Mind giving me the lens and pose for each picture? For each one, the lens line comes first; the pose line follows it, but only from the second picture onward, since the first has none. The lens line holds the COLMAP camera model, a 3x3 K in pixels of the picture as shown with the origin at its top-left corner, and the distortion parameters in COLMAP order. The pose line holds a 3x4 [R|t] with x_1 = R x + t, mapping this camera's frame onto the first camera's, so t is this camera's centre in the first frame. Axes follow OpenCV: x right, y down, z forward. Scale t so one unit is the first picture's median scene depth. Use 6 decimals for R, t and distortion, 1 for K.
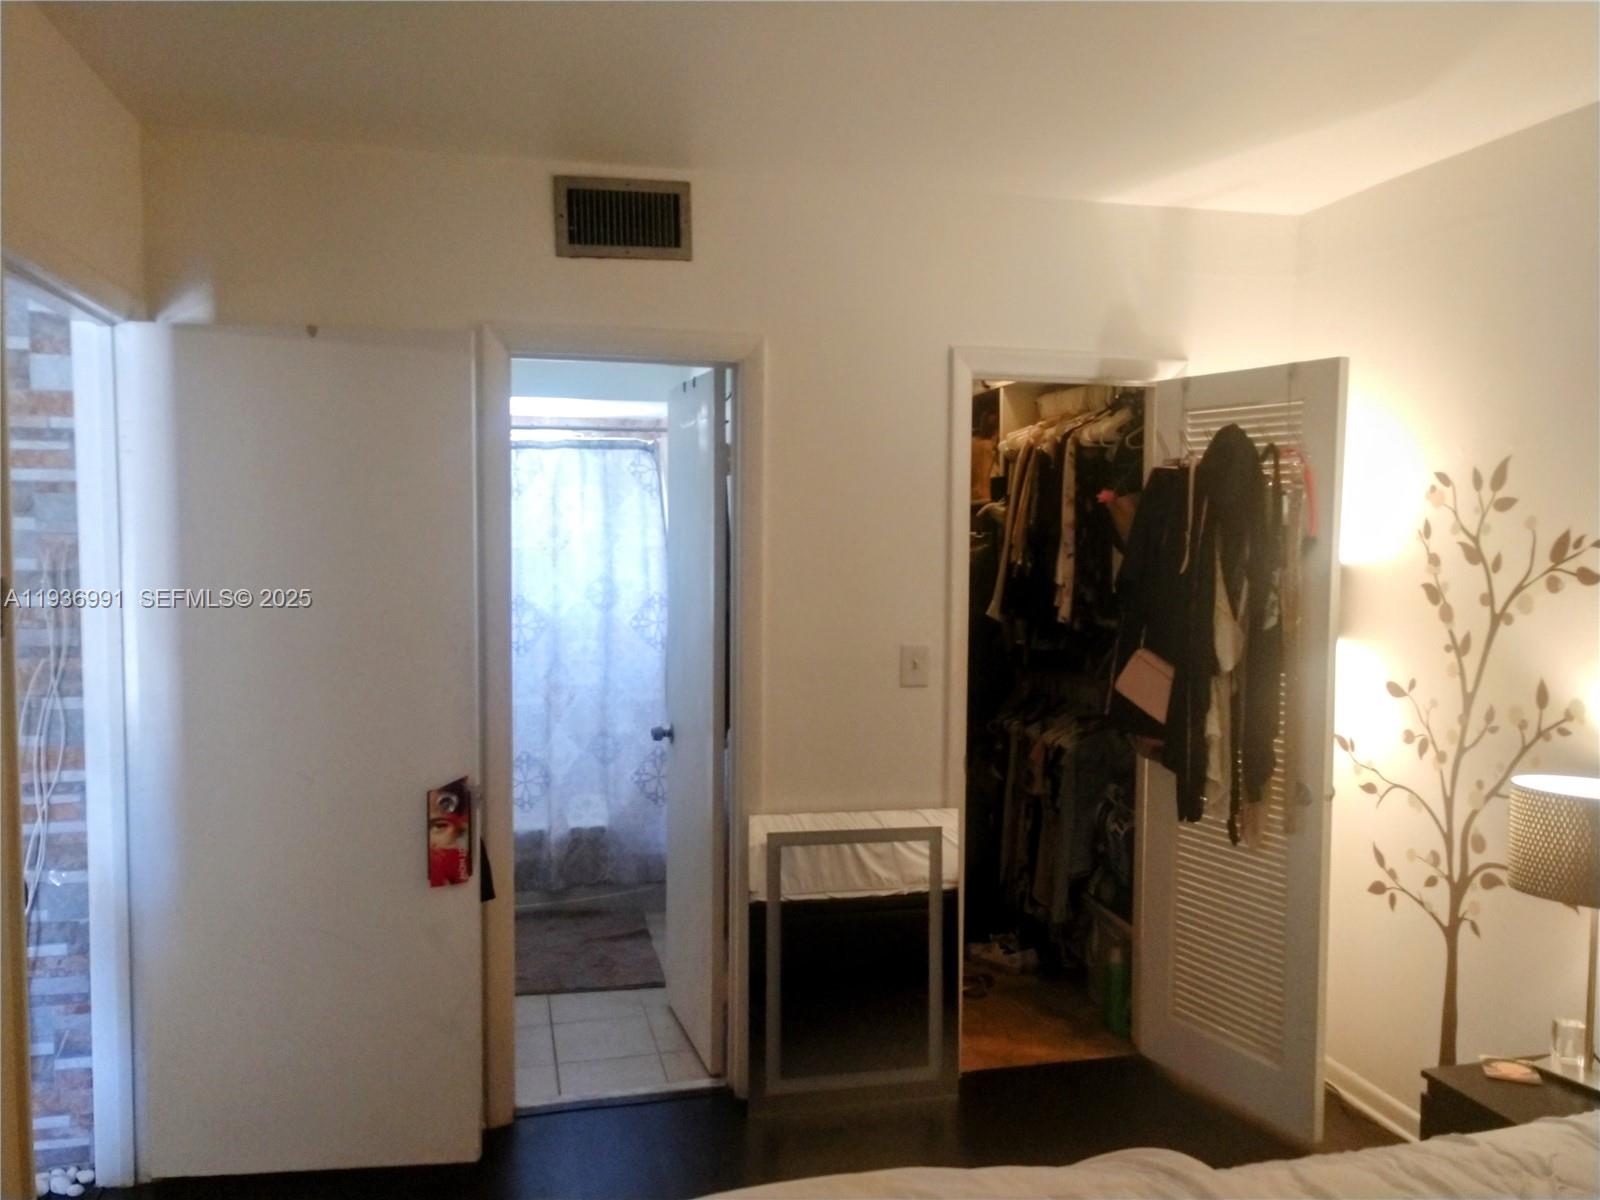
lens RADIAL K [[1225.6, 0, 794.4], [0, 1225.6, 584.3], [0, 0, 1]] dist [0.034541, 0.002481]
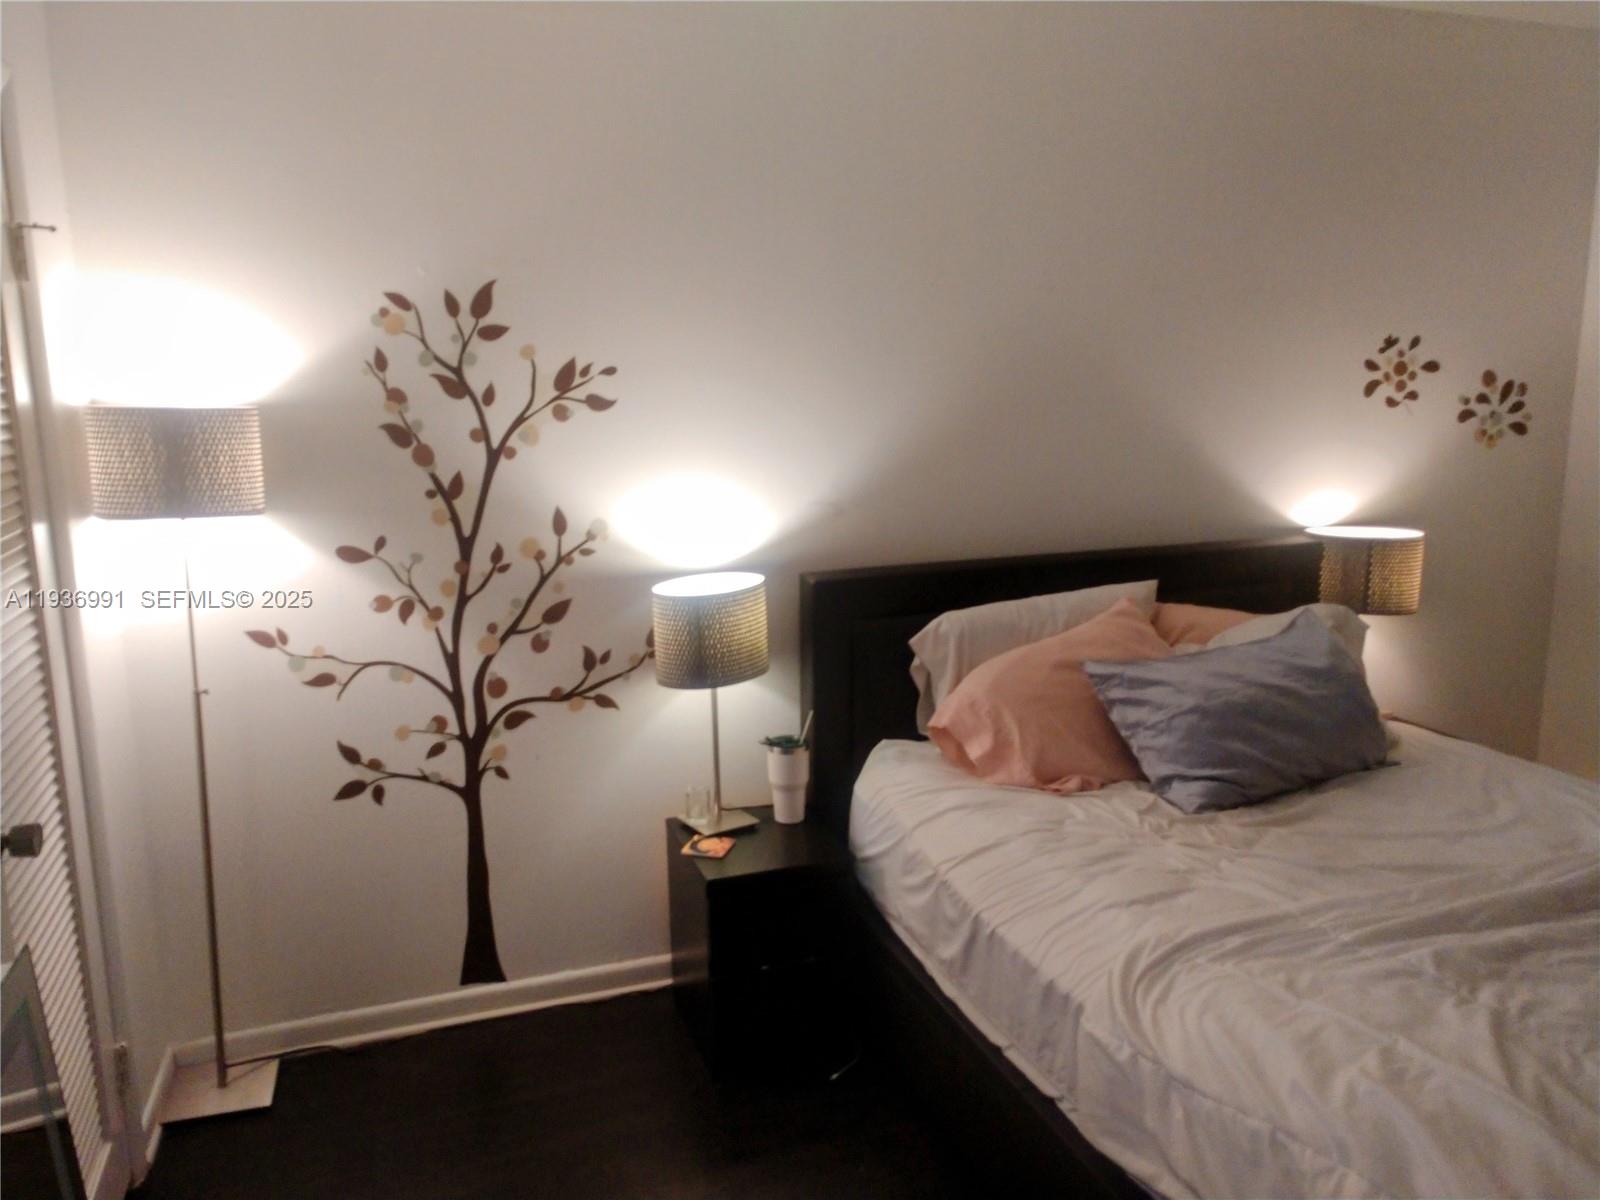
lens RADIAL K [[1225.6, 0, 800.2], [0, 1225.6, 612.5], [0, 0, 1]] dist [0.034541, 0.002481]
pose [[-0.082198, -0.178675, 0.980469, -0.401453], [0.068164, 0.980486, 0.184392, -0.011118], [-0.994282, 0.081989, -0.068415, 0.814161]]
